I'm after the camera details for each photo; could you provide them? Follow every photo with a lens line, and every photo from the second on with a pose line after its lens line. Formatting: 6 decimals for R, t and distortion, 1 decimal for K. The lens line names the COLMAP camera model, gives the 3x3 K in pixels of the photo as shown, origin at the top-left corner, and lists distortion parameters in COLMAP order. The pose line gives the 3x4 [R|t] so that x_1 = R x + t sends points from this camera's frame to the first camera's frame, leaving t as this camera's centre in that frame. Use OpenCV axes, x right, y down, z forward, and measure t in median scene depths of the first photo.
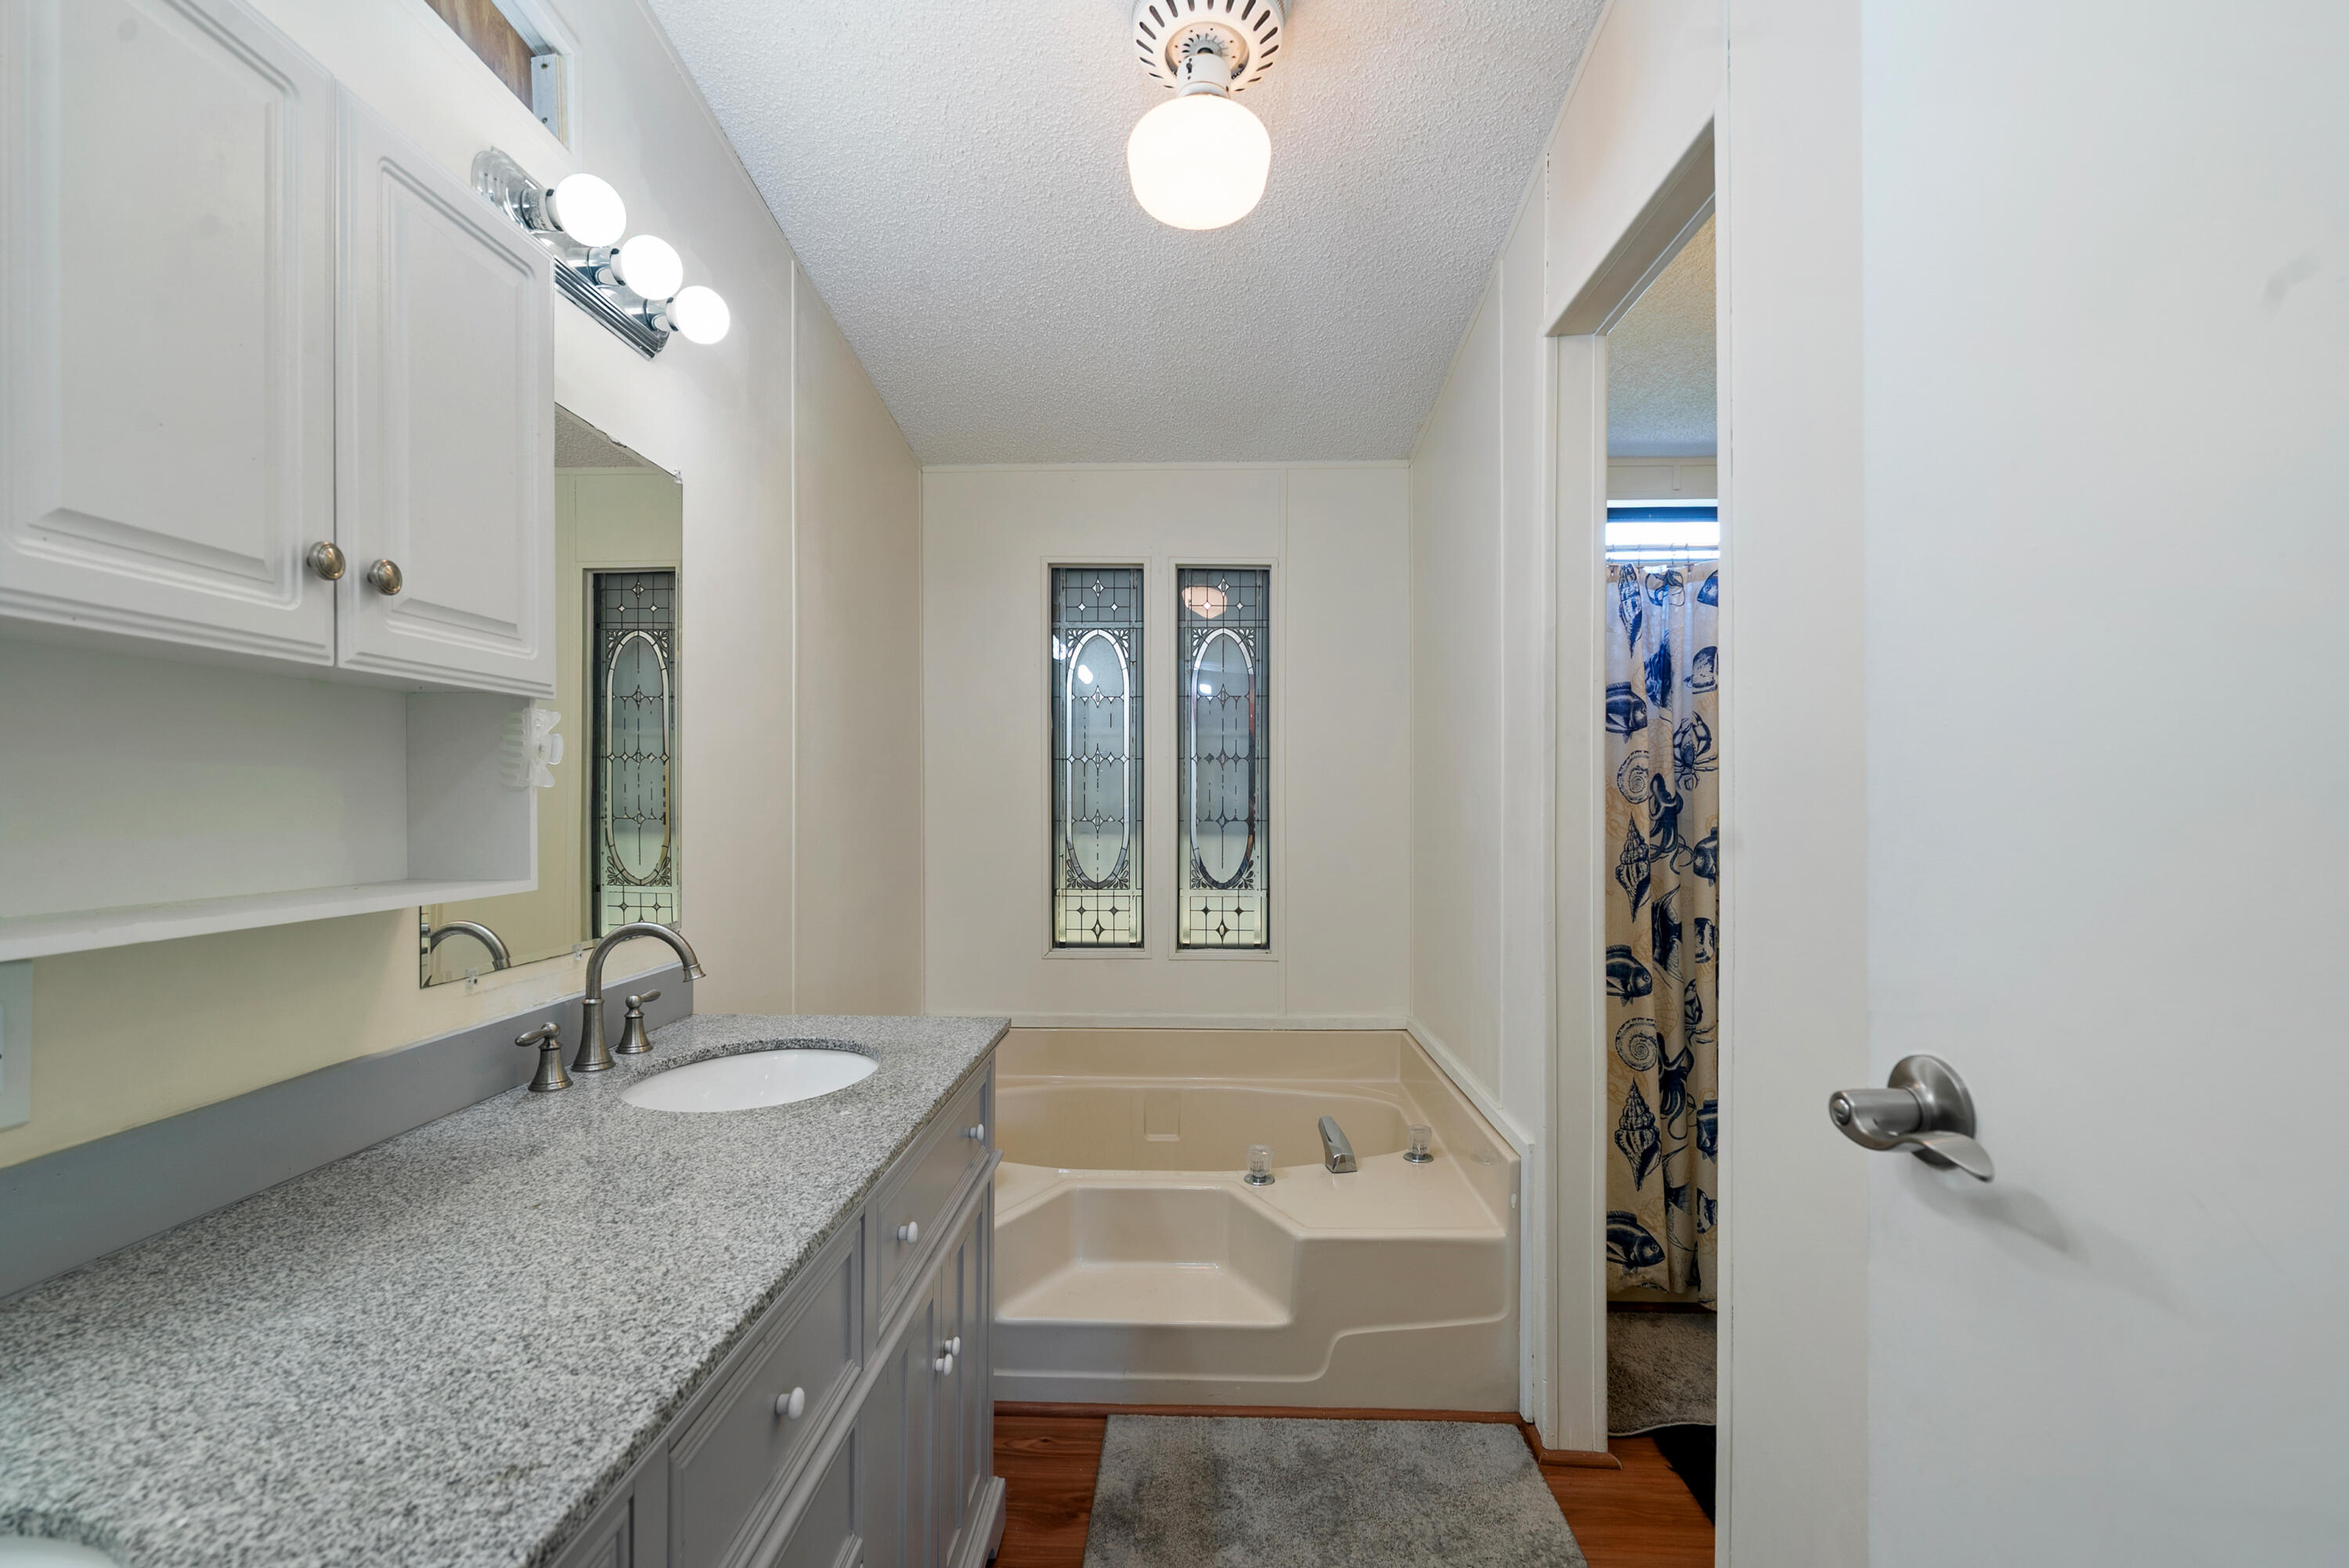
lens RADIAL K [[1069.3, 0, 1170.4], [0, 1069.3, 799.8], [0, 0, 1]] dist [-0.003959, 0.002623]
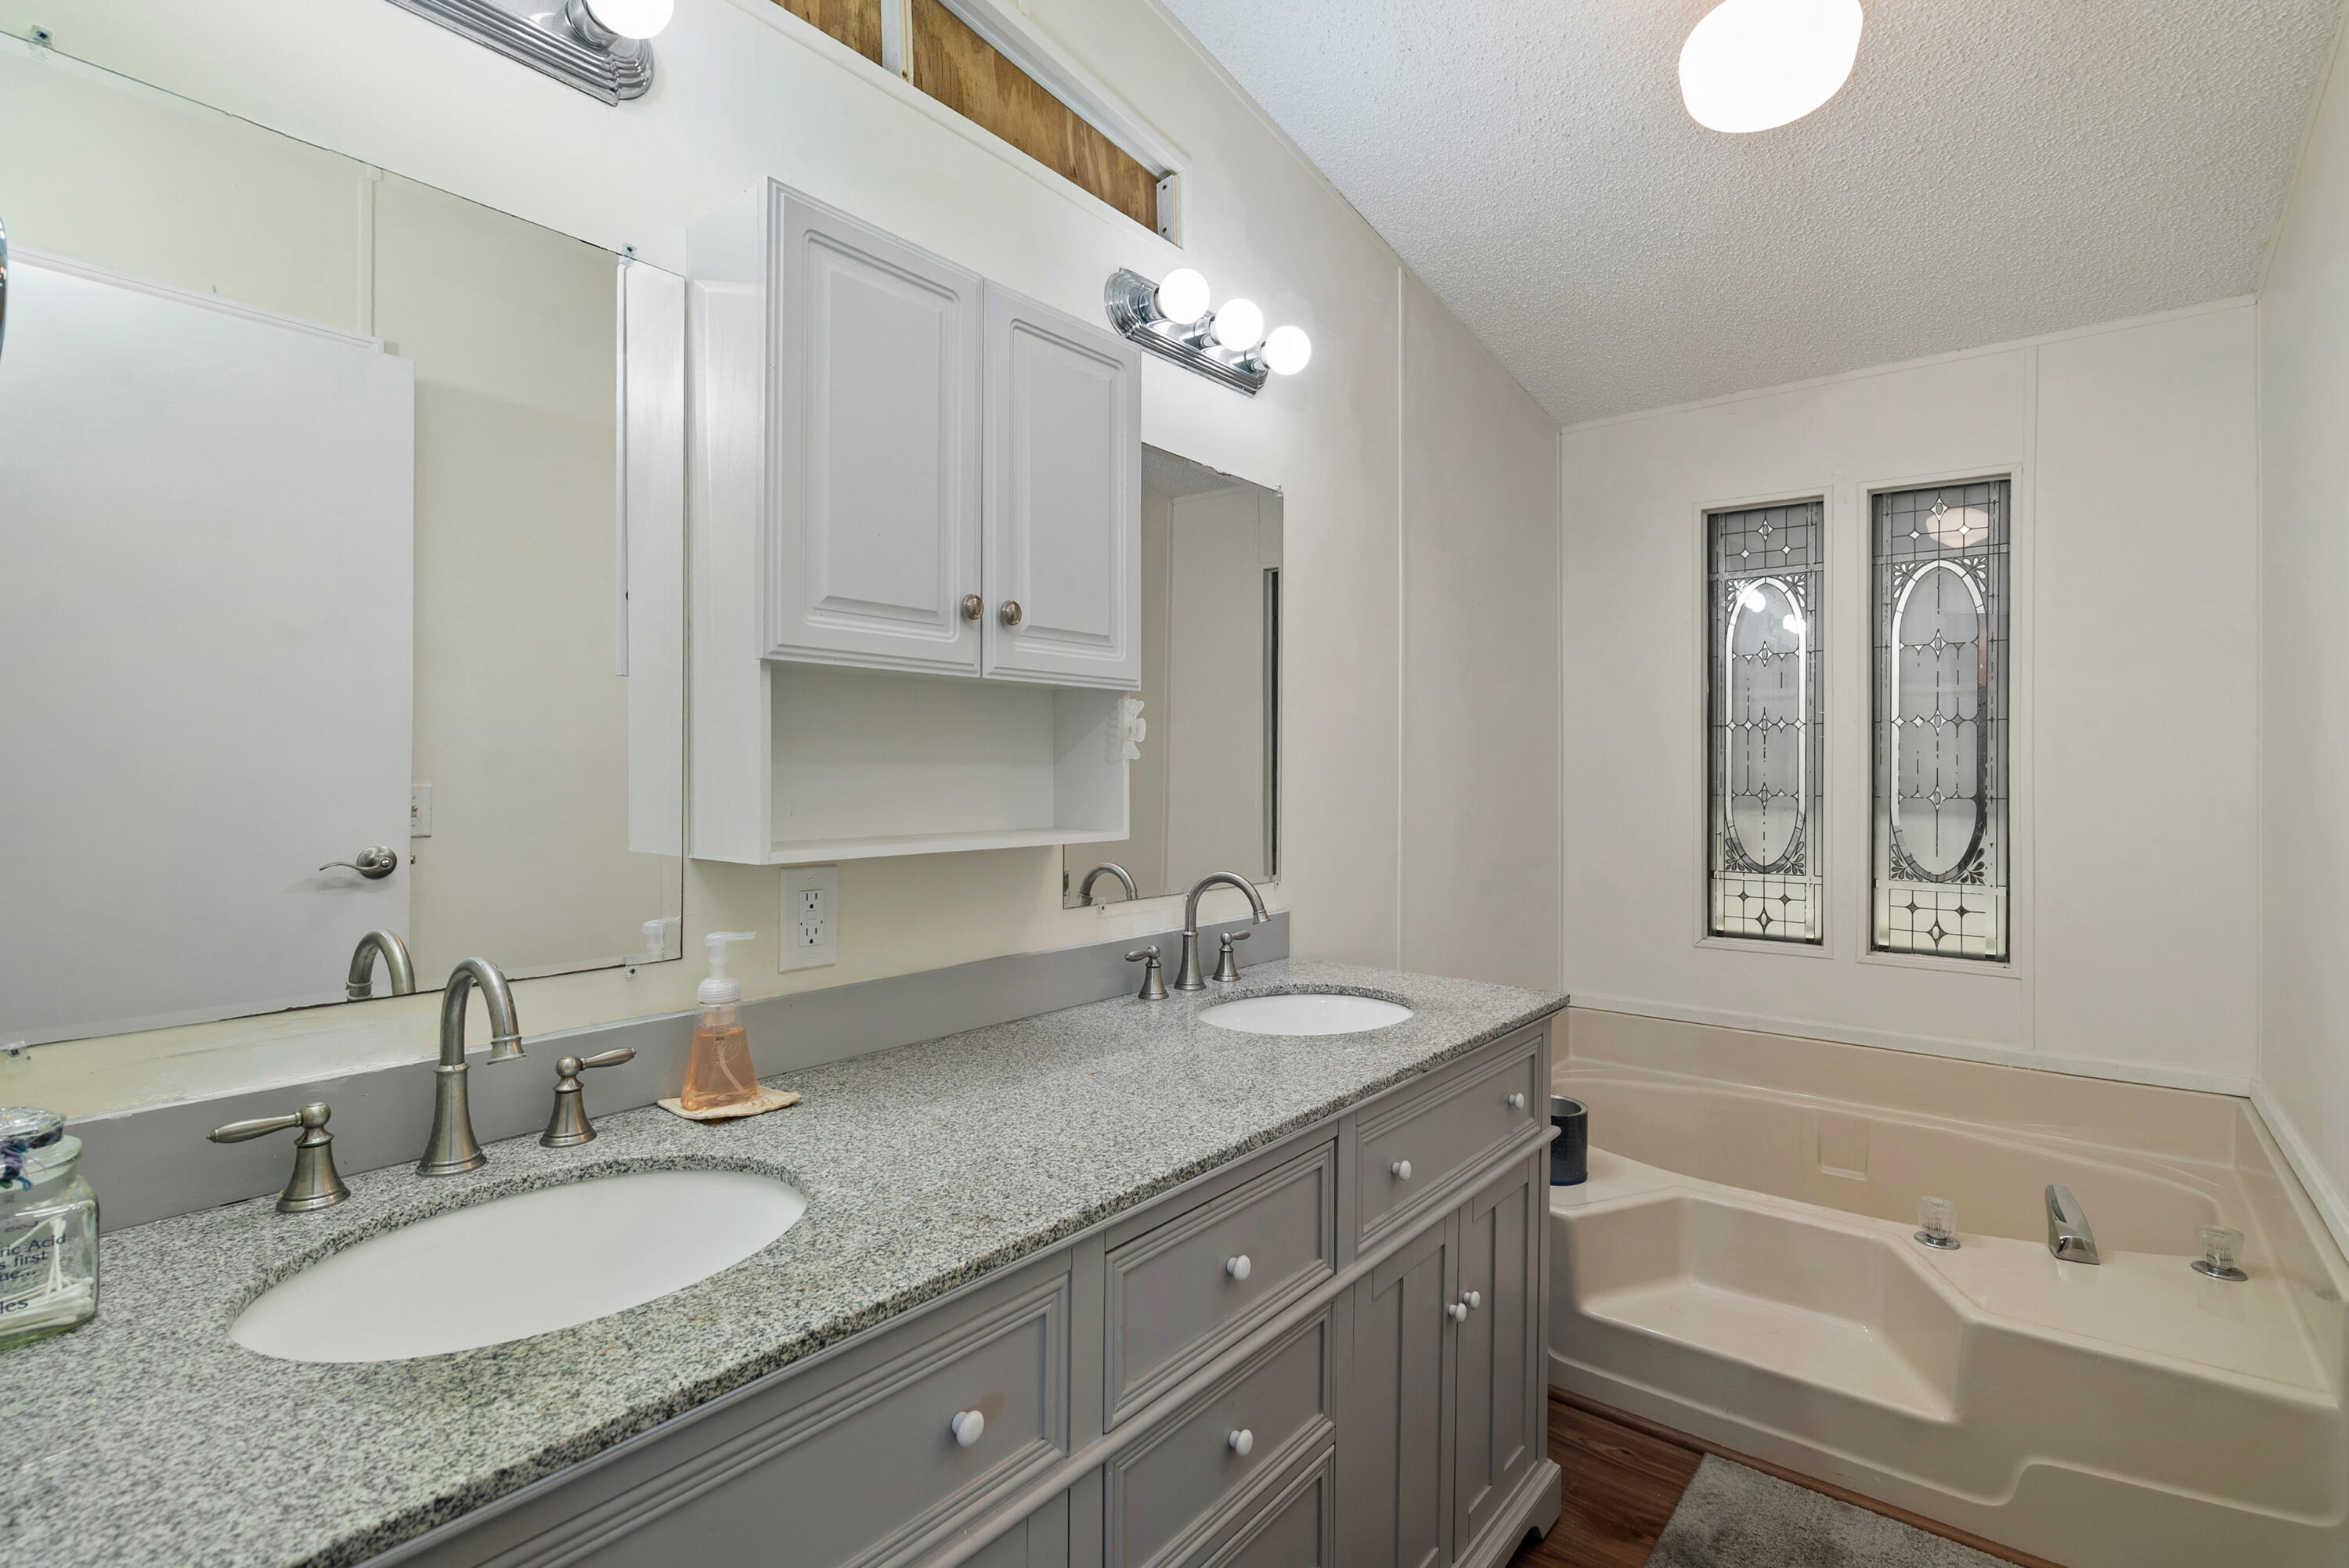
lens RADIAL K [[1069.3, 0, 1137.5], [0, 1069.3, 759.4], [0, 0, 1]] dist [-0.003959, 0.002623]
pose [[0.801772, -0.003331, -0.597621, 0.119490], [-0.003118, 0.999948, -0.009757, 0.000418], [0.597622, 0.009686, 0.801719, -0.020187]]
